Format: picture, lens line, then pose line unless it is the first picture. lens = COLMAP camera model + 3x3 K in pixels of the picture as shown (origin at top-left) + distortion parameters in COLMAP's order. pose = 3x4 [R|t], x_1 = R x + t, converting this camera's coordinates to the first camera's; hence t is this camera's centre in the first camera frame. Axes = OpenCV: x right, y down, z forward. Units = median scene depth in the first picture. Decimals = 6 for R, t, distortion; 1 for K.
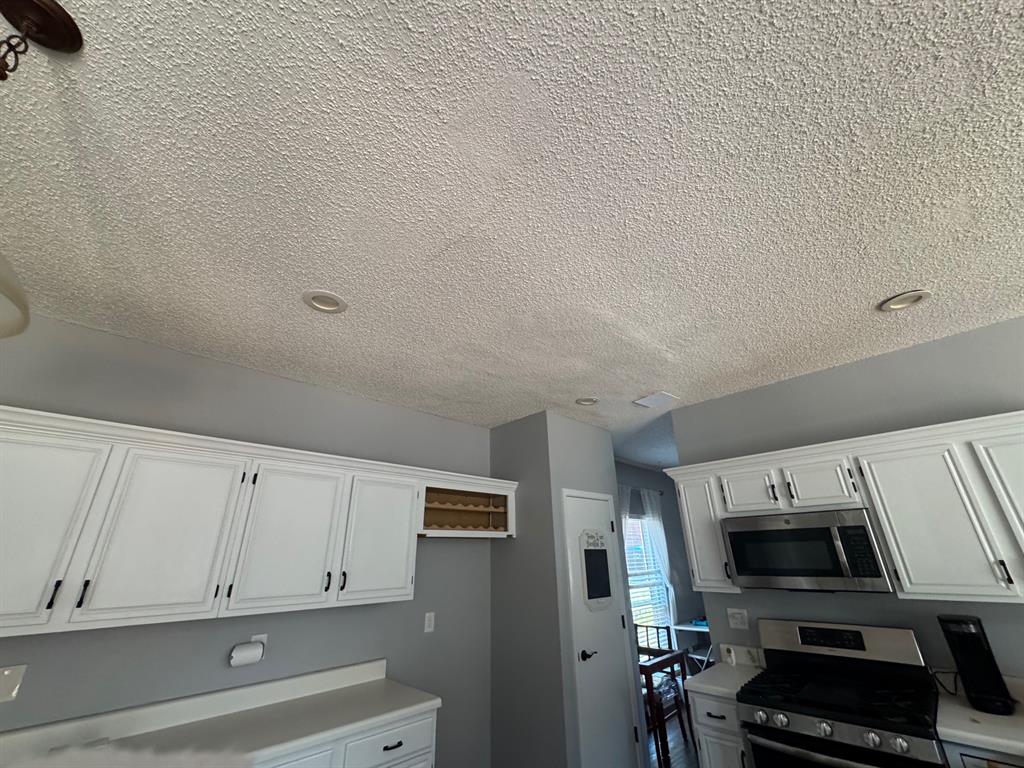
lens RADIAL K [[411.7, 0, 511.3], [0, 411.7, 382.3], [0, 0, 1]] dist [-0.003717, 0.000131]
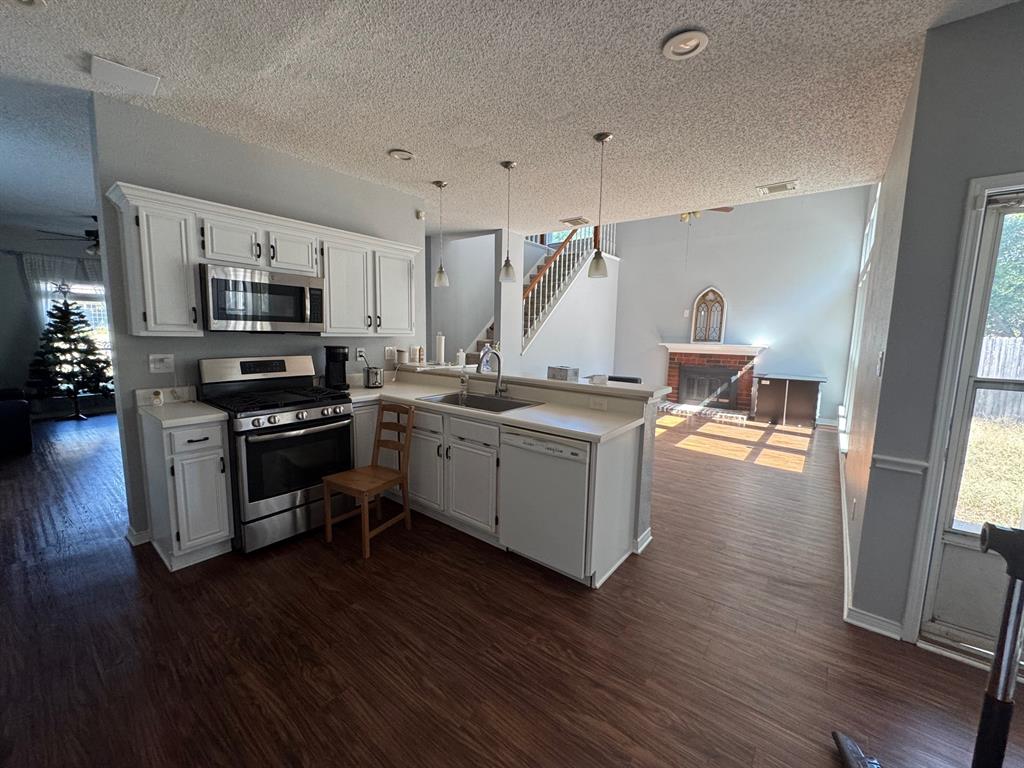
lens RADIAL K [[411.7, 0, 511.3], [0, 411.7, 382.3], [0, 0, 1]] dist [-0.003717, 0.000131]
pose [[-0.121740, -0.105100, 0.986982, -0.495656], [-0.403386, 0.913794, 0.047551, 0.244412], [-0.906895, -0.392346, -0.153641, 0.395659]]
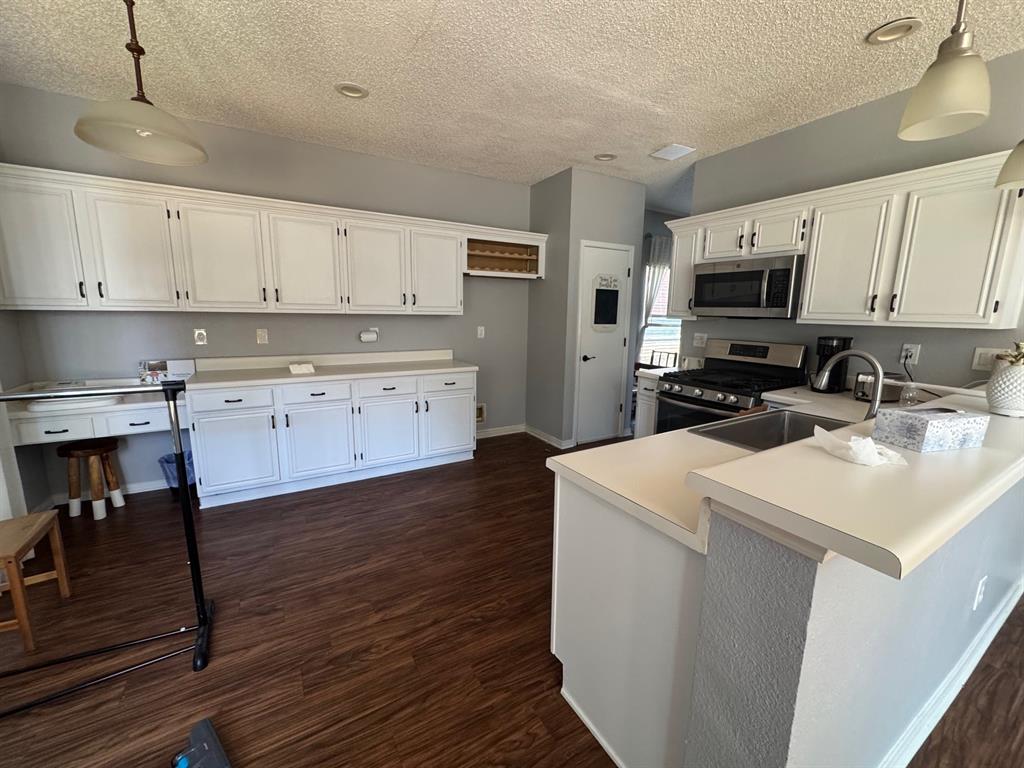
lens RADIAL K [[411.7, 0, 511.3], [0, 411.7, 382.3], [0, 0, 1]] dist [-0.003717, 0.000131]
pose [[0.968570, 0.078403, -0.236063, 0.288270], [0.062512, 0.841844, 0.536089, -0.058159], [0.240759, -0.533996, 0.810483, -0.293597]]
